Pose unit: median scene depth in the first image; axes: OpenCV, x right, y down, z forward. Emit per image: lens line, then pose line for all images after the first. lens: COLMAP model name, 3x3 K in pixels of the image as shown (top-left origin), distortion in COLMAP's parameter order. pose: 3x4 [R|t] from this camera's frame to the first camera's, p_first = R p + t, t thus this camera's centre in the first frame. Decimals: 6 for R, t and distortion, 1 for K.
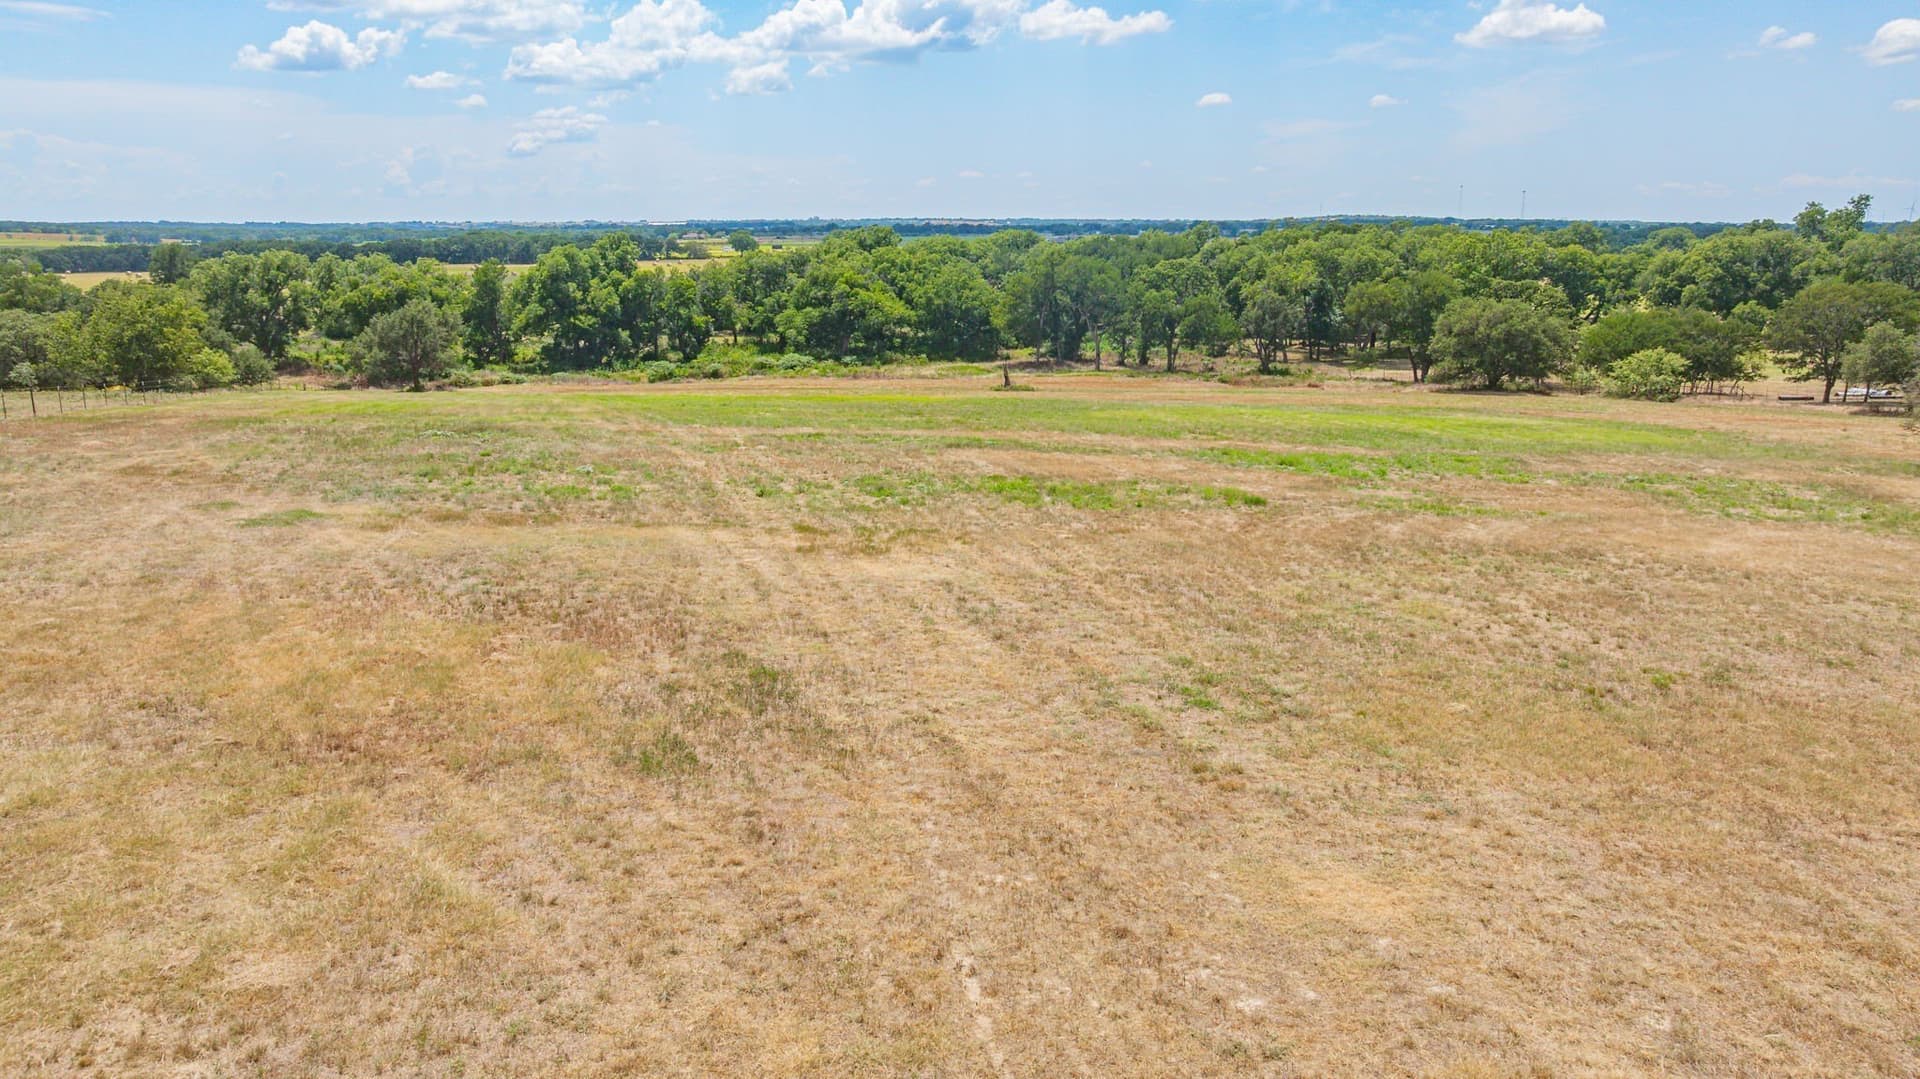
lens RADIAL K [[1359.4, 0, 954.9], [0, 1359.4, 530.0], [0, 0, 1]] dist [-0.052312, 0.063168]
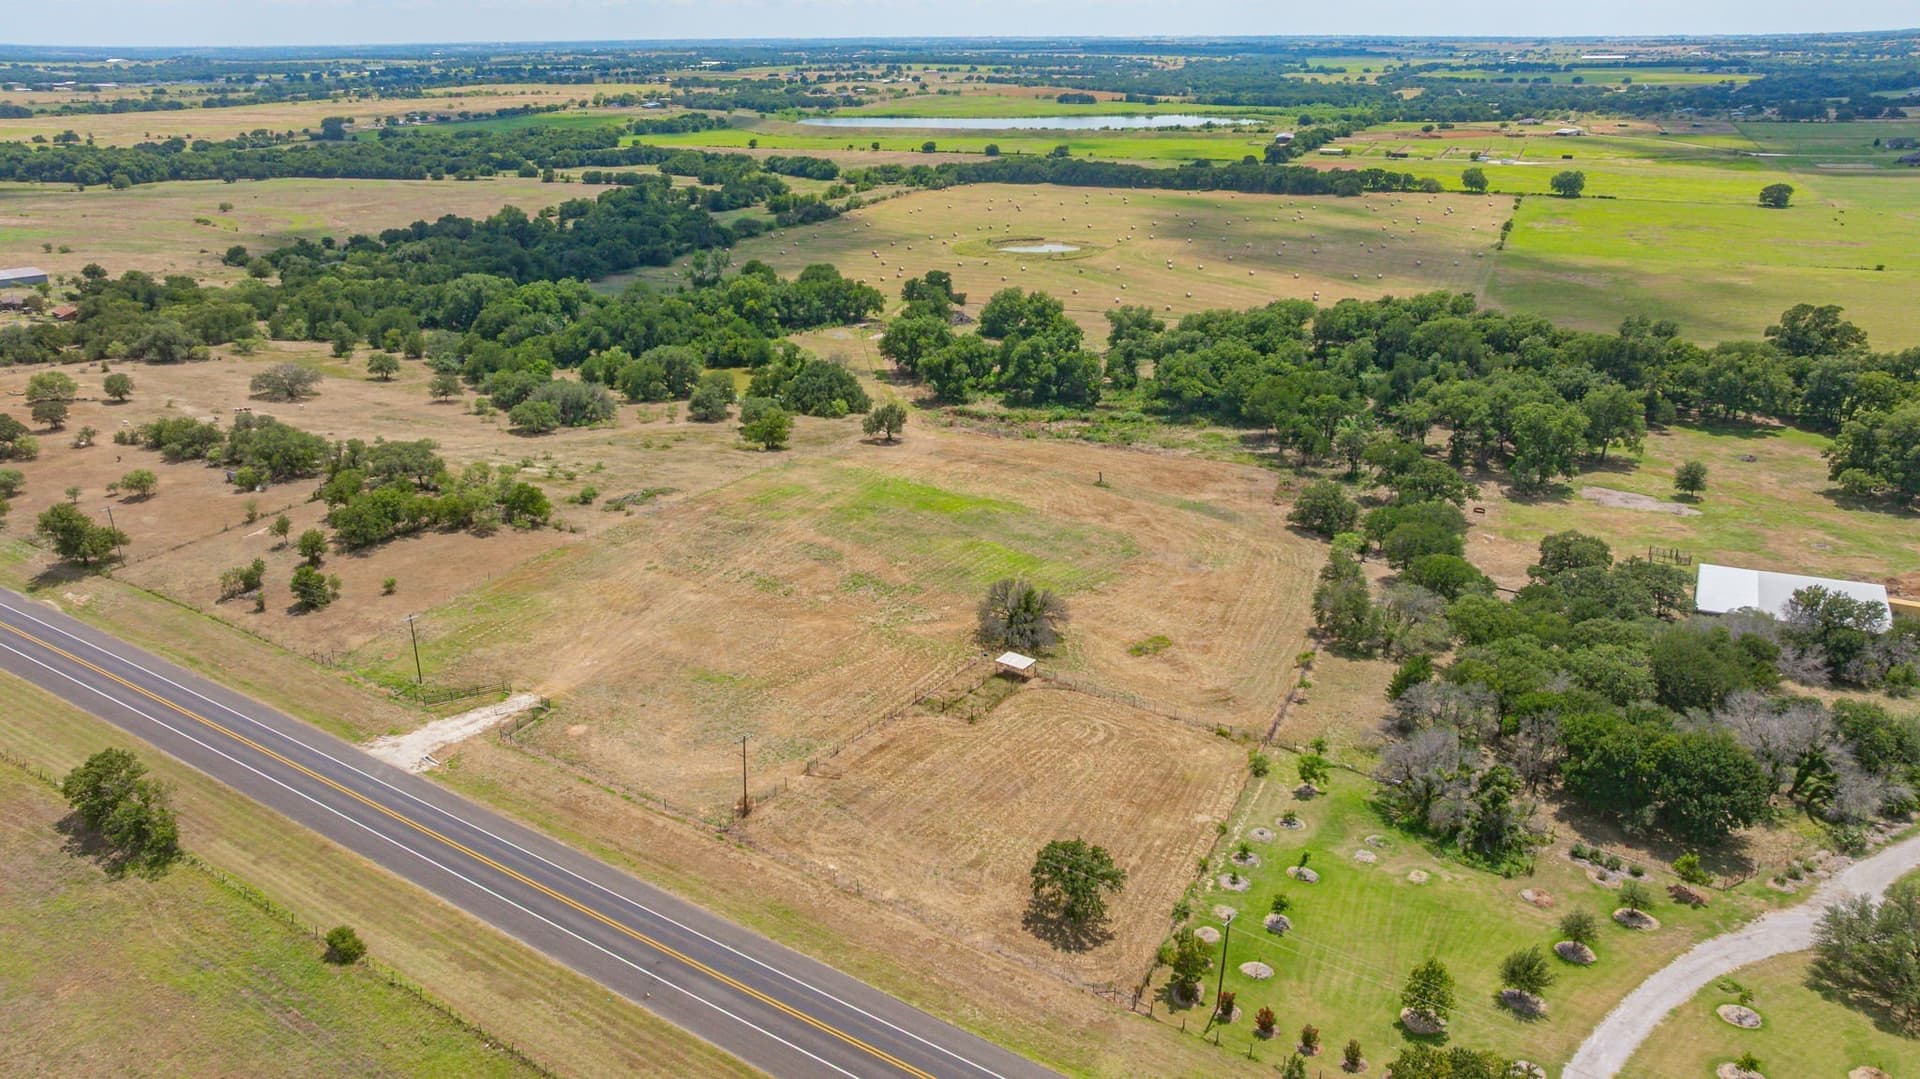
lens RADIAL K [[1346.3, 0, 960.0], [0, 1346.3, 539.5], [0, 0, 1]] dist [-0.036187, 0.023262]
pose [[0.790775, 0.212197, -0.574149, 0.761115], [-0.127305, 0.974492, 0.184820, -0.263659], [0.598722, -0.073059, 0.797618, -0.586387]]
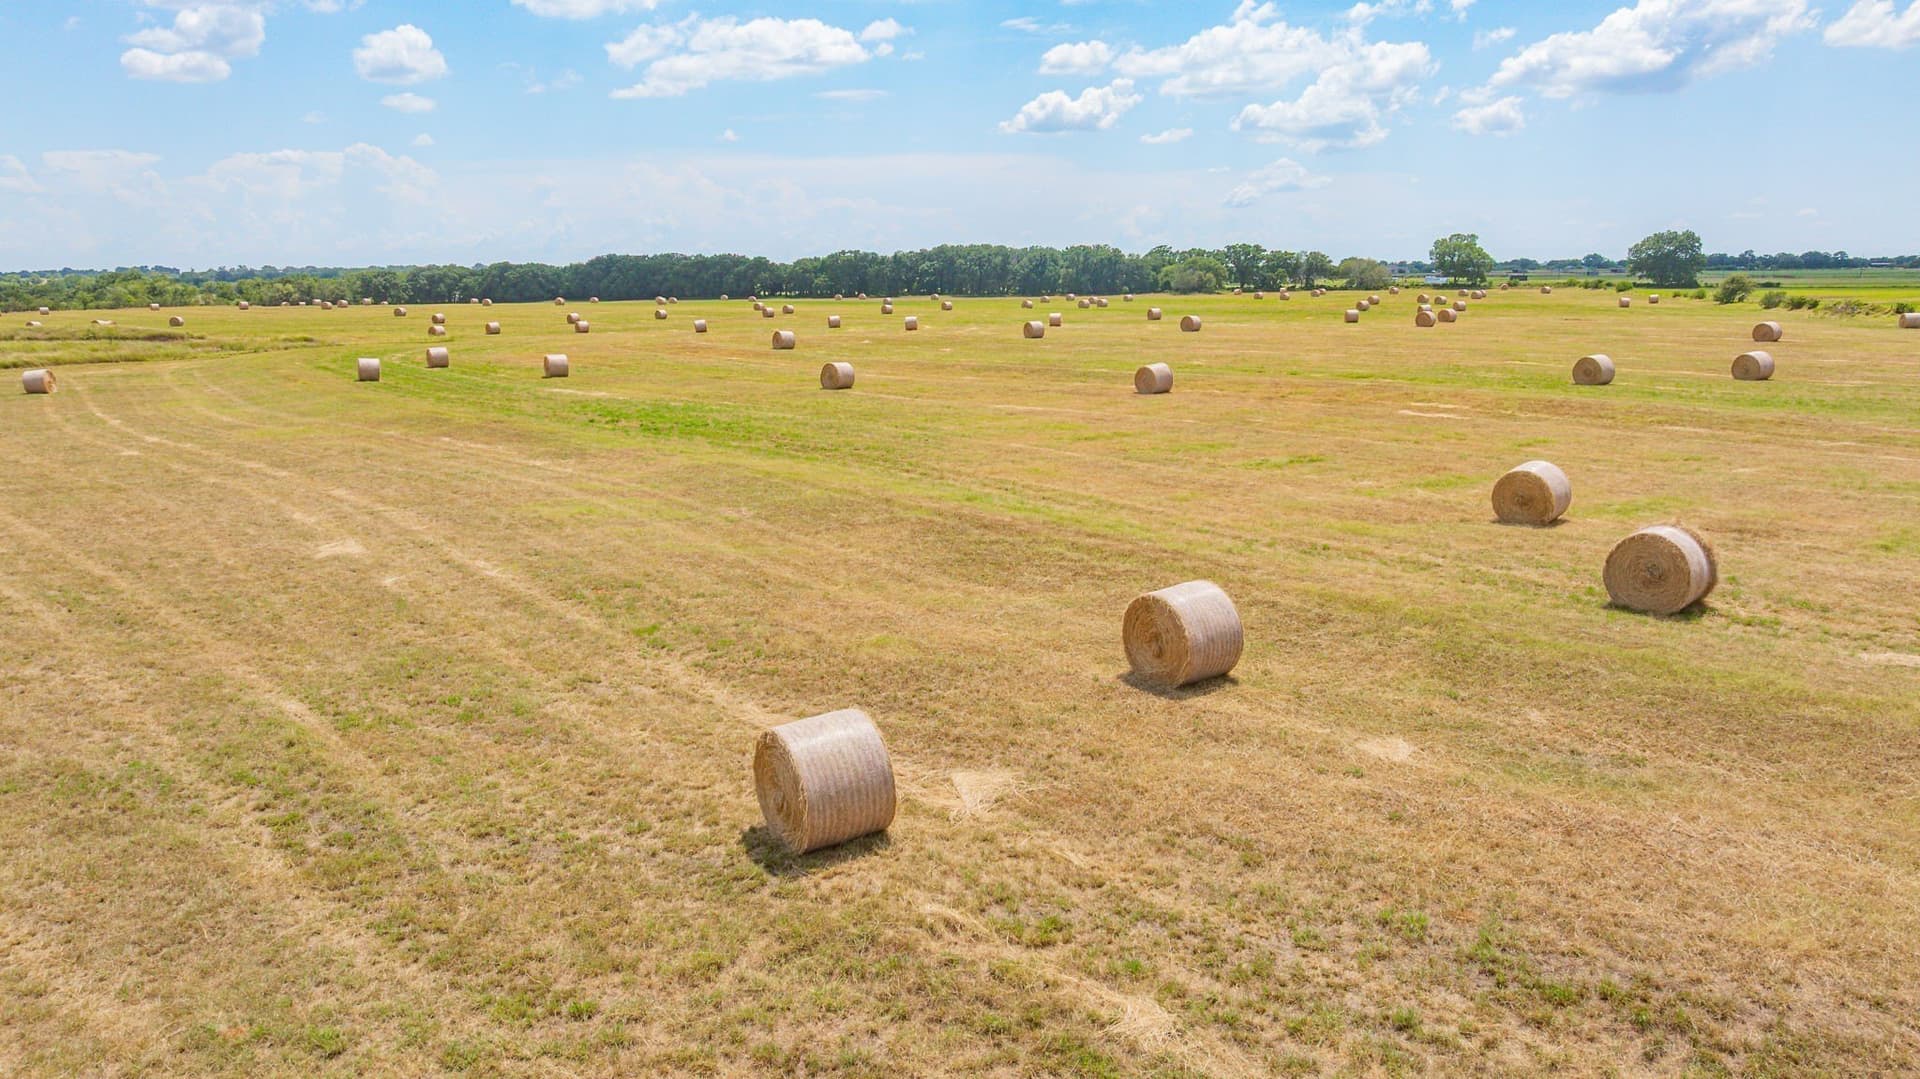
lens RADIAL K [[1346.3, 0, 960.0], [0, 1346.3, 539.5], [0, 0, 1]] dist [-0.036187, 0.023262]
pose [[0.877150, 0.088377, -0.472014, -0.261466], [-0.101185, 0.994866, -0.001761, -0.319352], [0.469435, 0.049305, 0.881589, 1.721355]]
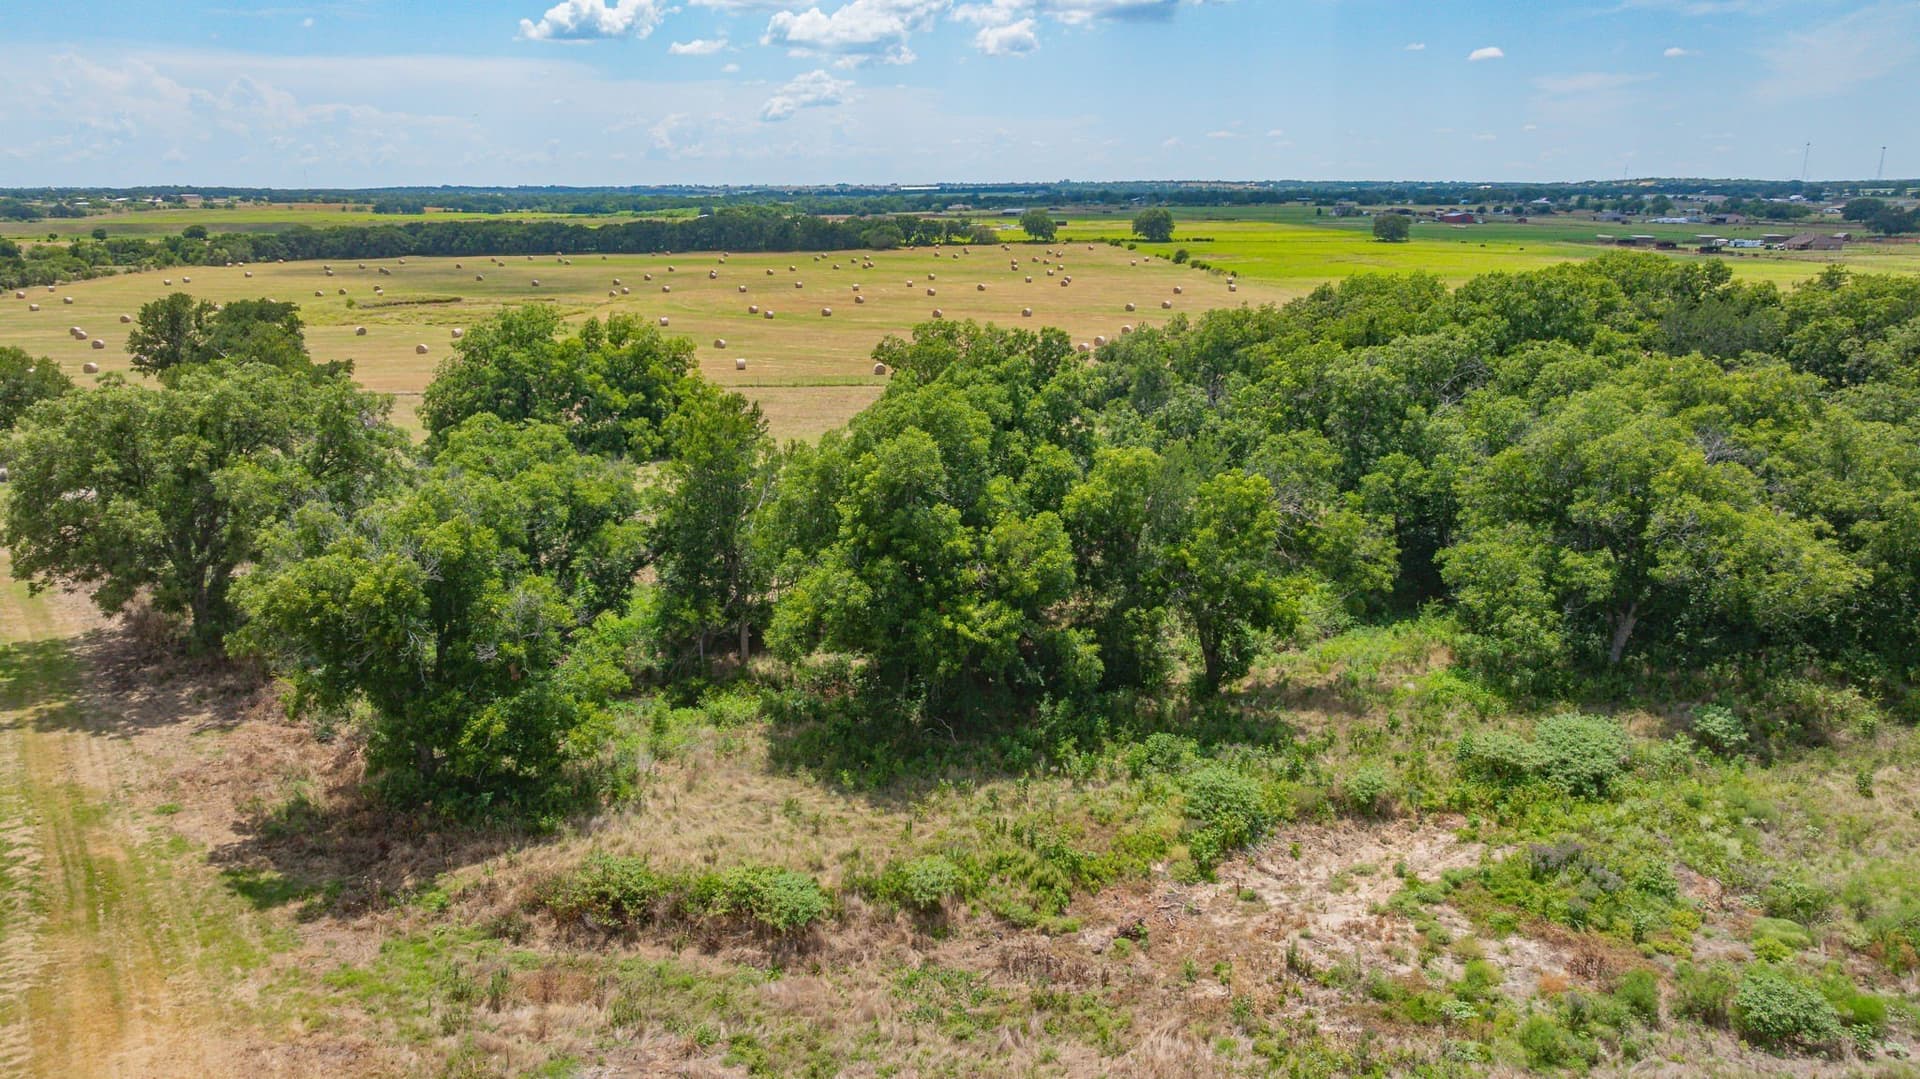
lens RADIAL K [[1359.4, 0, 954.9], [0, 1359.4, 530.0], [0, 0, 1]] dist [-0.052312, 0.063168]
pose [[0.985159, 0.039376, -0.167068, -0.214204], [-0.034976, 0.998962, 0.029195, -0.179251], [0.168044, -0.022919, 0.985513, 0.633223]]
